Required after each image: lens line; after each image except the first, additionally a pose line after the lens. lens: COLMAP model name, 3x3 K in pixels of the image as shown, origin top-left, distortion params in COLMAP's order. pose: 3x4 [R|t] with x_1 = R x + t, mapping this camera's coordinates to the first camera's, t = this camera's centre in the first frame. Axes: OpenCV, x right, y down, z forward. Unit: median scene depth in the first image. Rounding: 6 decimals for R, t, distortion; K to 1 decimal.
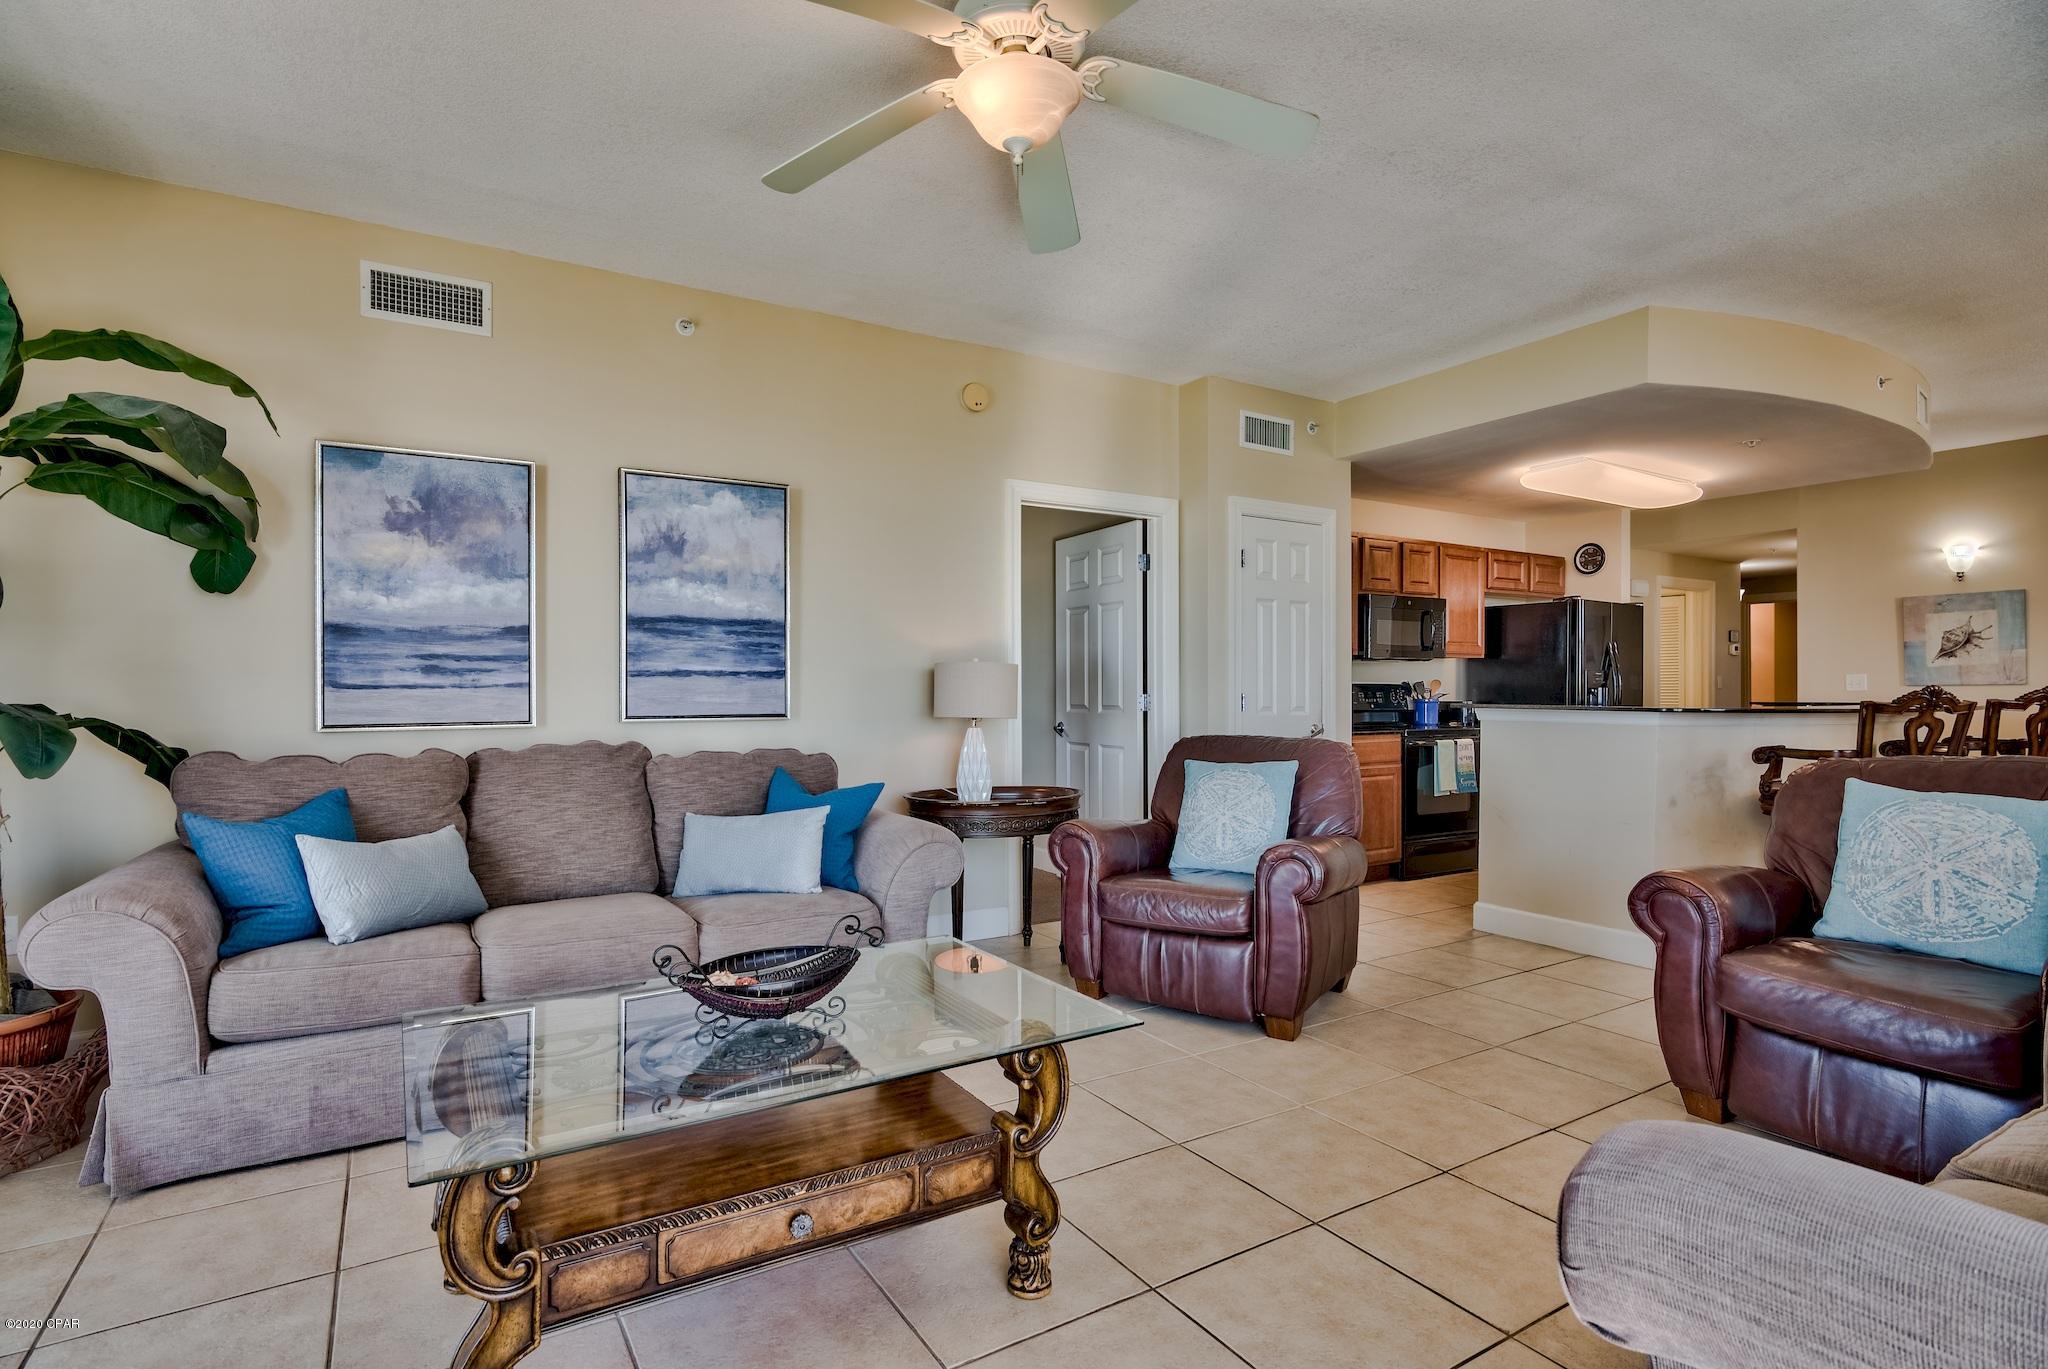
lens RADIAL K [[1002.2, 0, 1024.0], [0, 1002.2, 684.5], [0, 0, 1]] dist [-0.003874, -0.000770]
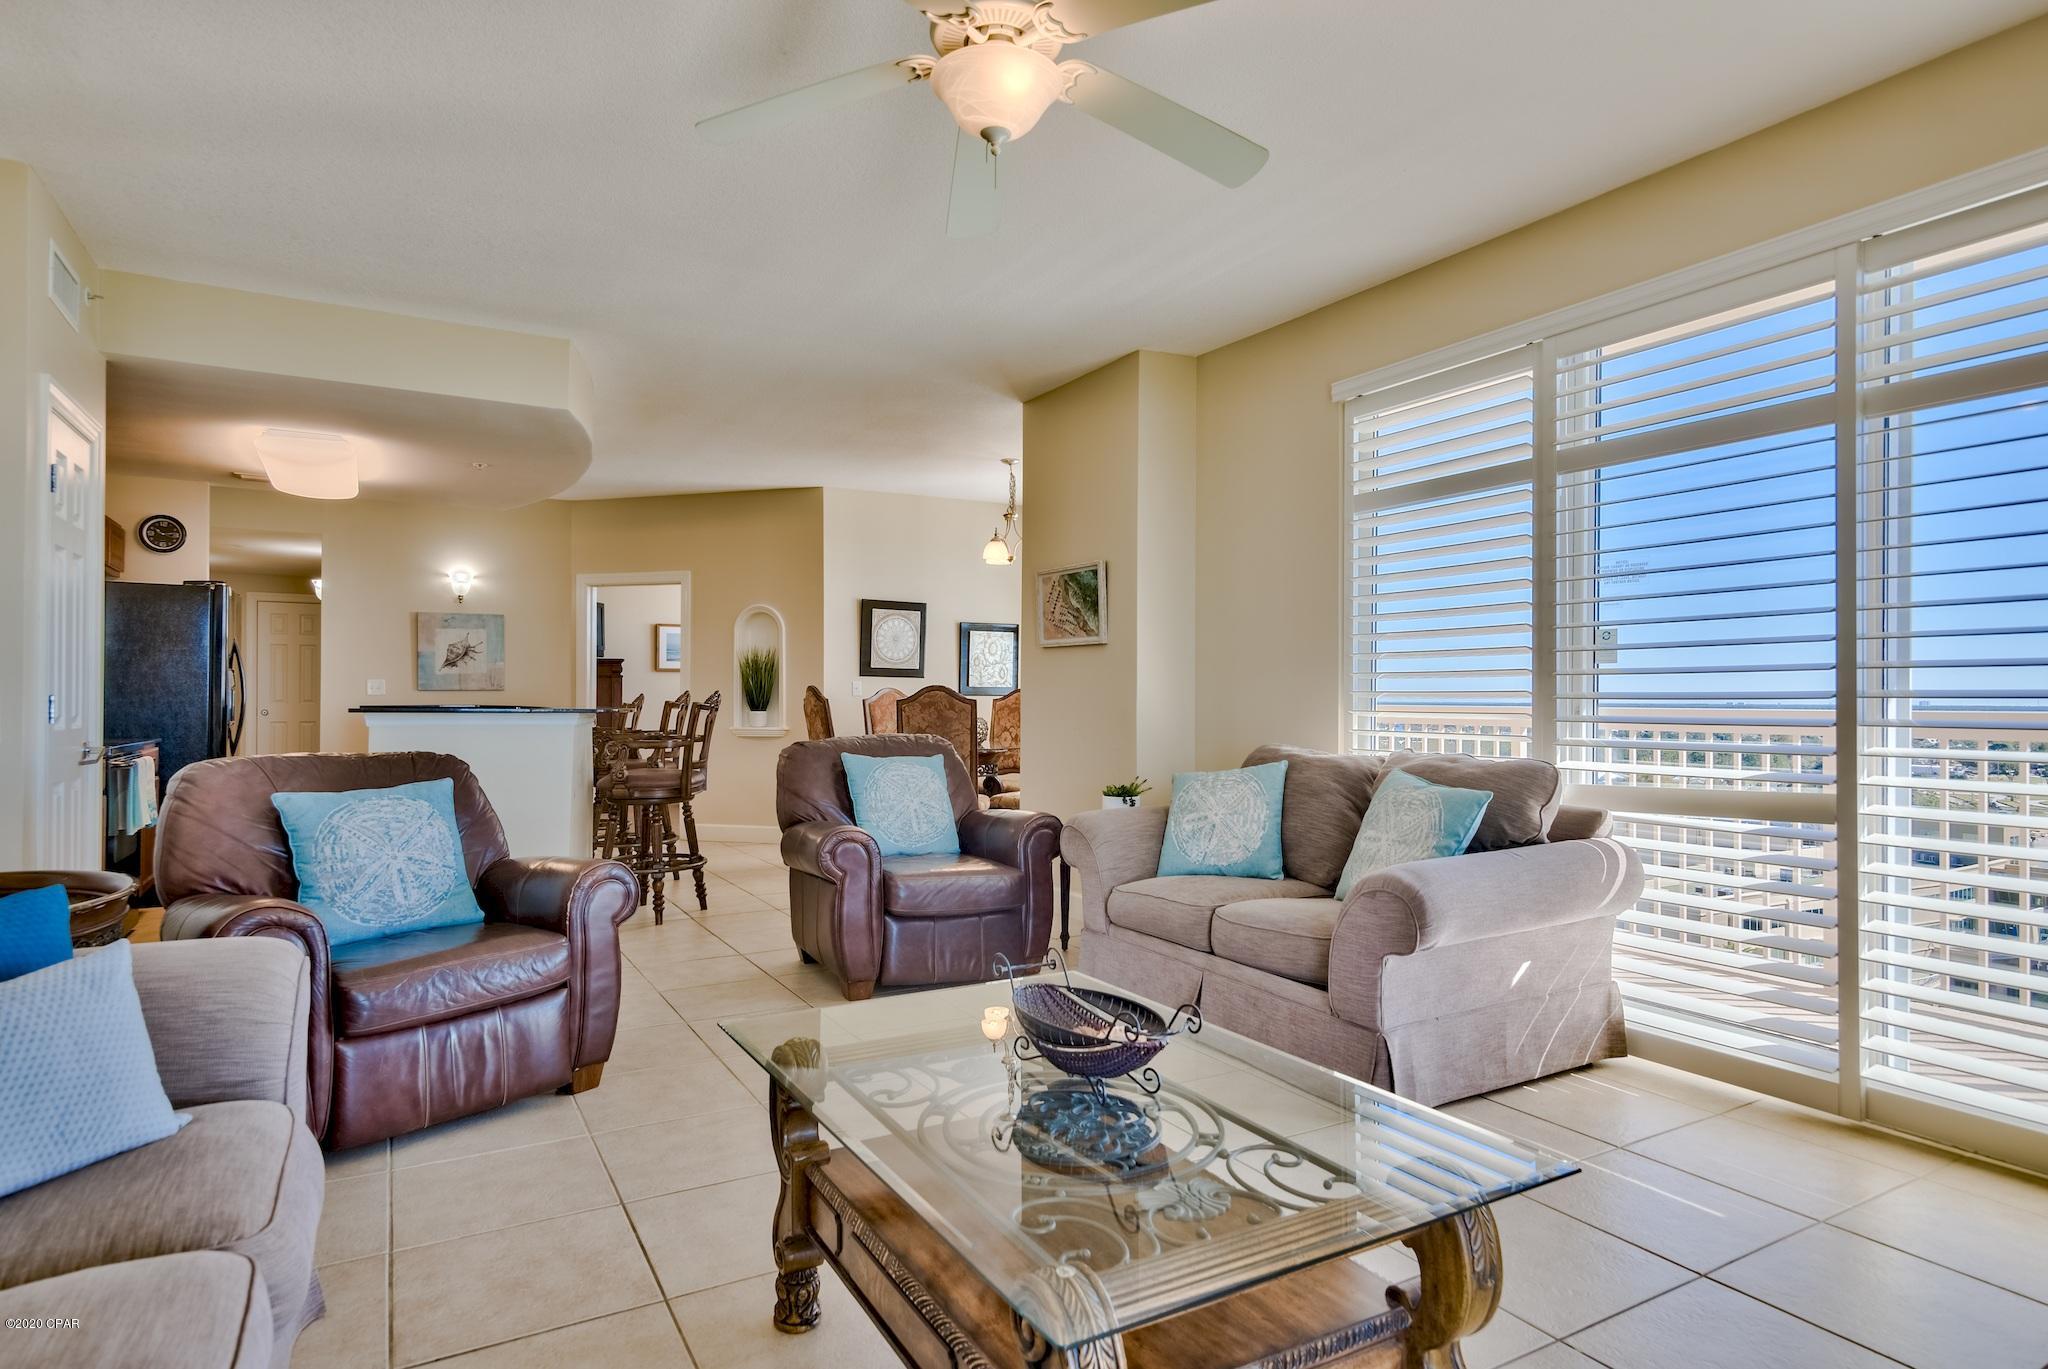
lens RADIAL K [[1142.5, 0, 1027.5], [0, 1142.5, 597.9], [0, 0, 1]] dist [0.001853, 0.000250]
pose [[0.020700, 0.088677, 0.995845, -0.627462], [-0.006455, 0.996050, -0.088561, 0.009038], [-0.999765, -0.004595, 0.021190, 0.490163]]
